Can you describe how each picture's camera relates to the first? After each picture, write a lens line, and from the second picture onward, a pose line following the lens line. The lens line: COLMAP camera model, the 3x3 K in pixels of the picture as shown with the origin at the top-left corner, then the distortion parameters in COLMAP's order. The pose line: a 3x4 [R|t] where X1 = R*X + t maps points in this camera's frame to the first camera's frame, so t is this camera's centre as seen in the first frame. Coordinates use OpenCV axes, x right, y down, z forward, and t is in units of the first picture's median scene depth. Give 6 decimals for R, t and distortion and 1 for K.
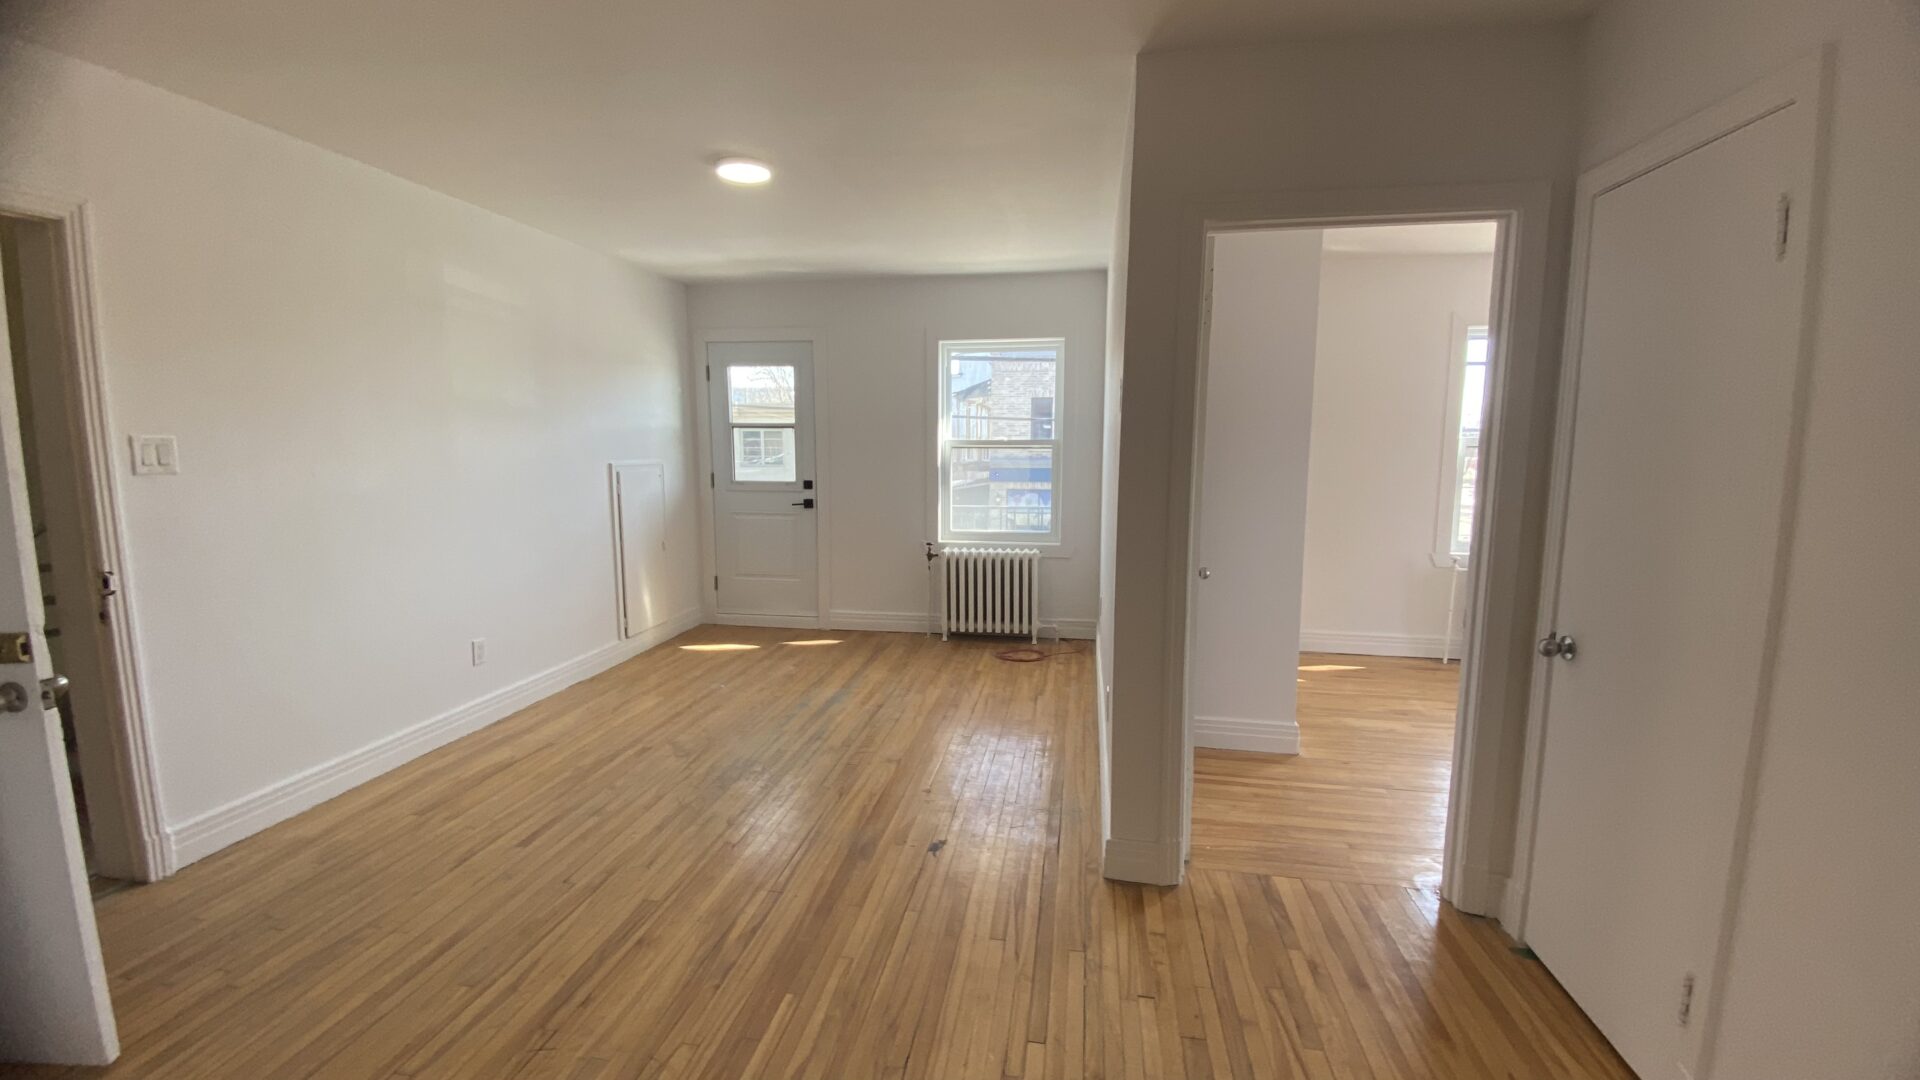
lens RADIAL K [[779.0, 0, 945.8], [0, 779.0, 541.4], [0, 0, 1]] dist [-0.006561, -0.000474]
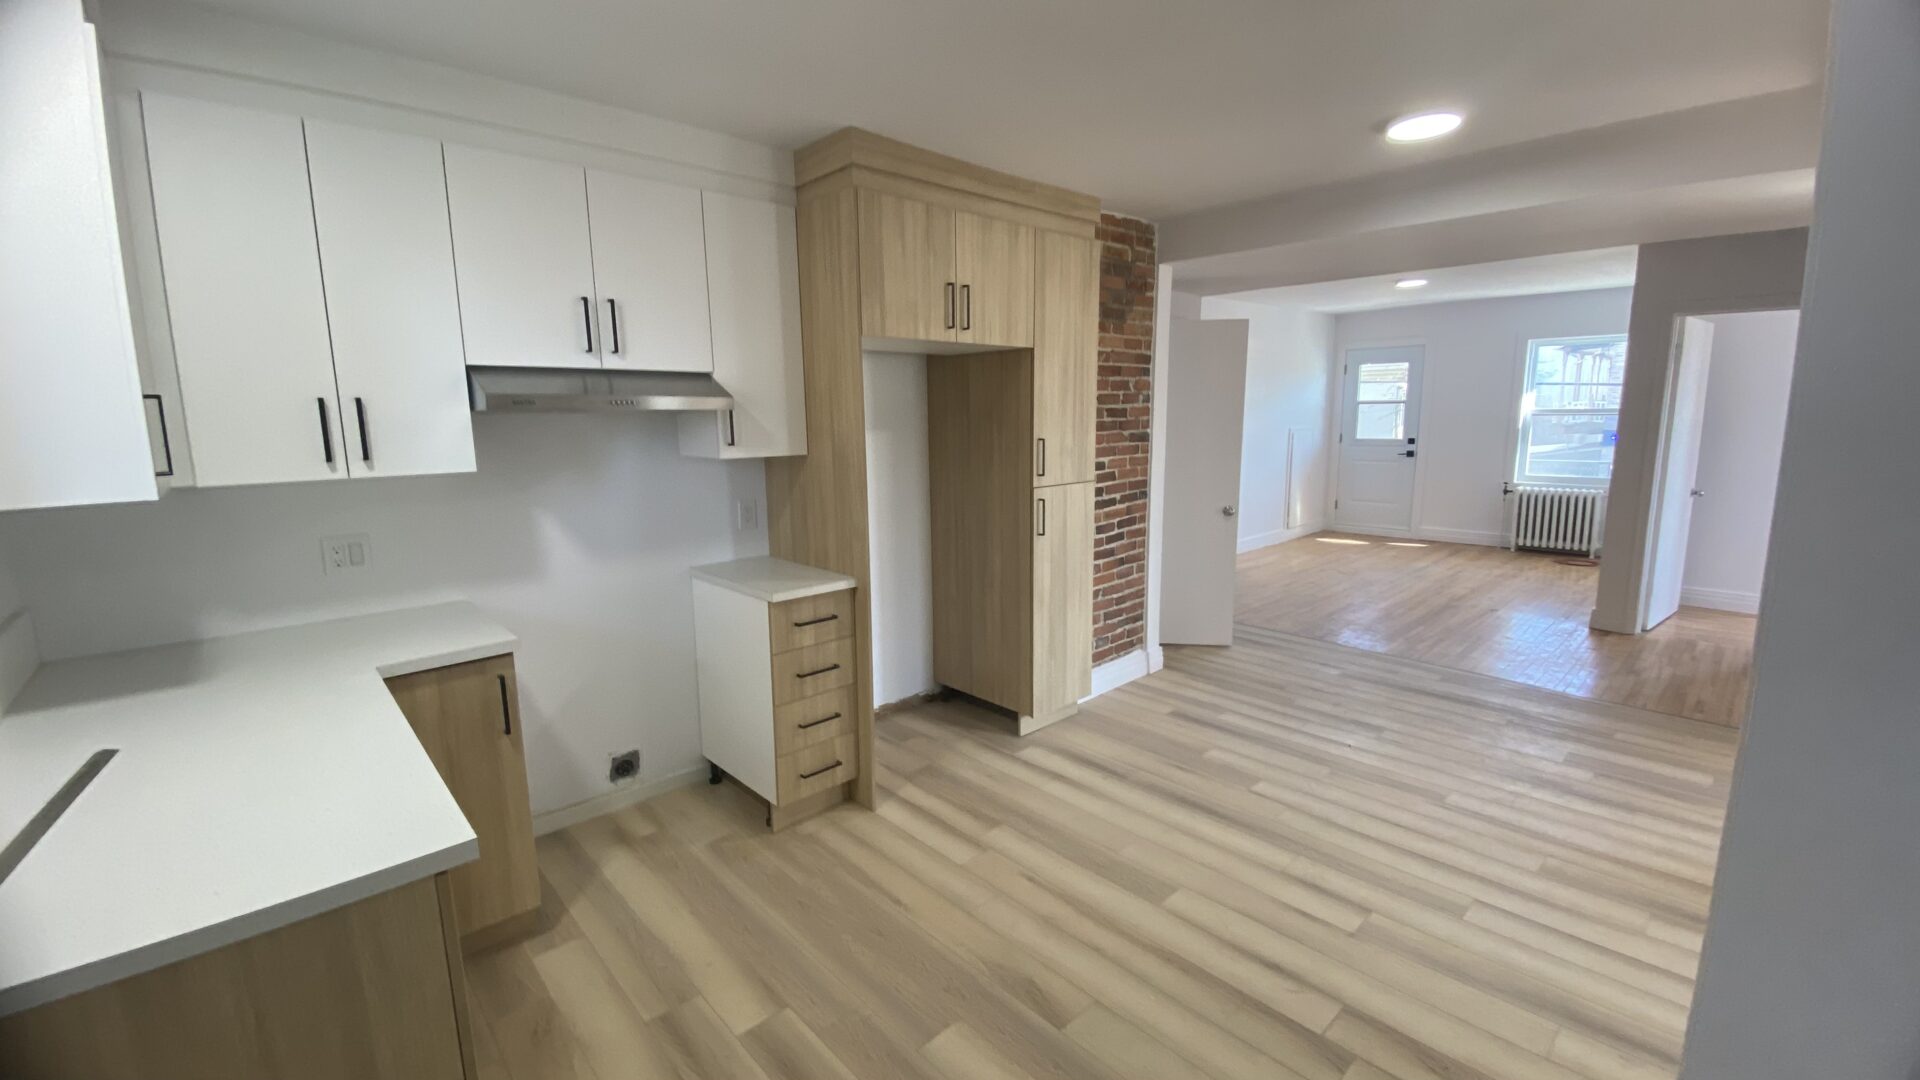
lens RADIAL K [[779.0, 0, 945.8], [0, 779.0, 541.4], [0, 0, 1]] dist [-0.006561, -0.000474]
pose [[0.792128, 0.084220, -0.604516, 0.035394], [-0.055436, 0.996268, 0.066157, 0.073436], [0.607832, -0.018893, 0.793841, -0.770499]]
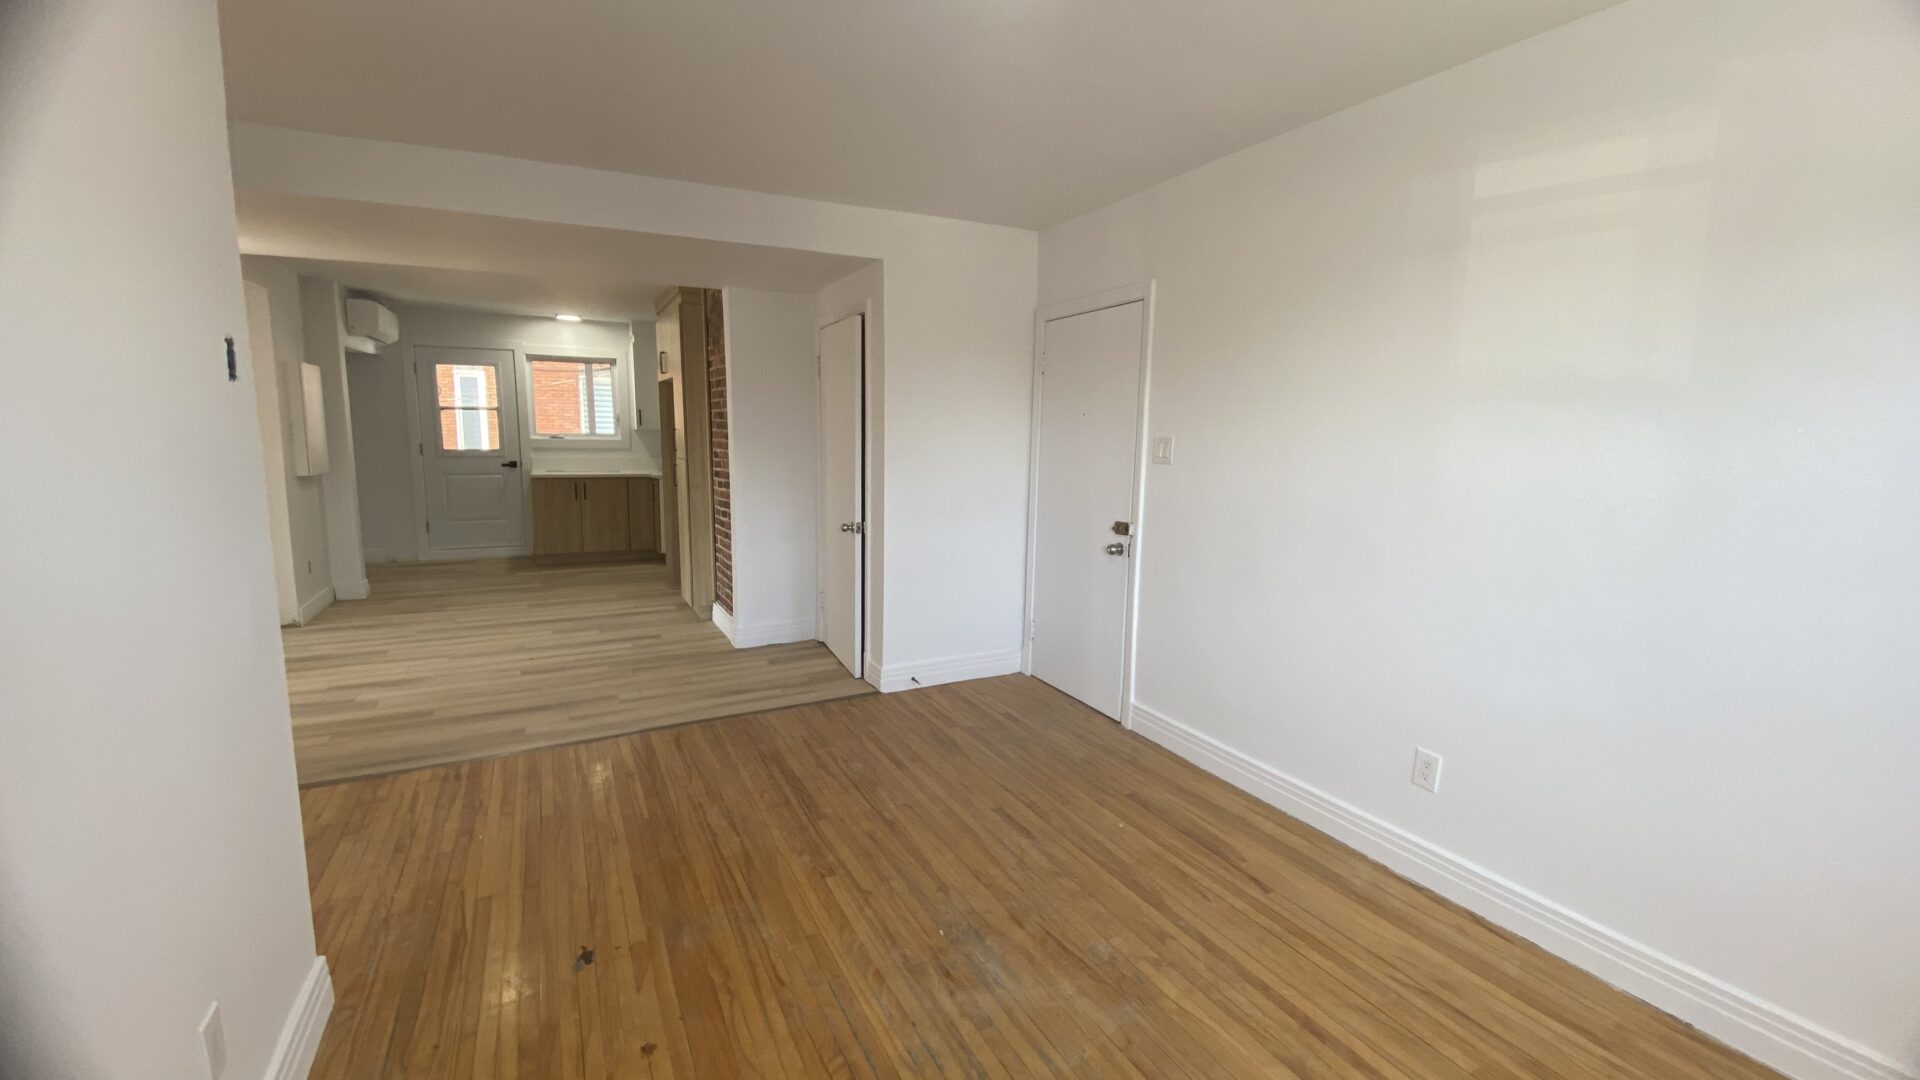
lens RADIAL K [[779.0, 0, 945.8], [0, 779.0, 541.4], [0, 0, 1]] dist [-0.006561, -0.000474]
pose [[-0.806778, 0.061390, -0.587657, 0.056443], [-0.096069, 0.967724, 0.232984, -0.096921], [0.582992, 0.244422, -0.774840, 0.772056]]
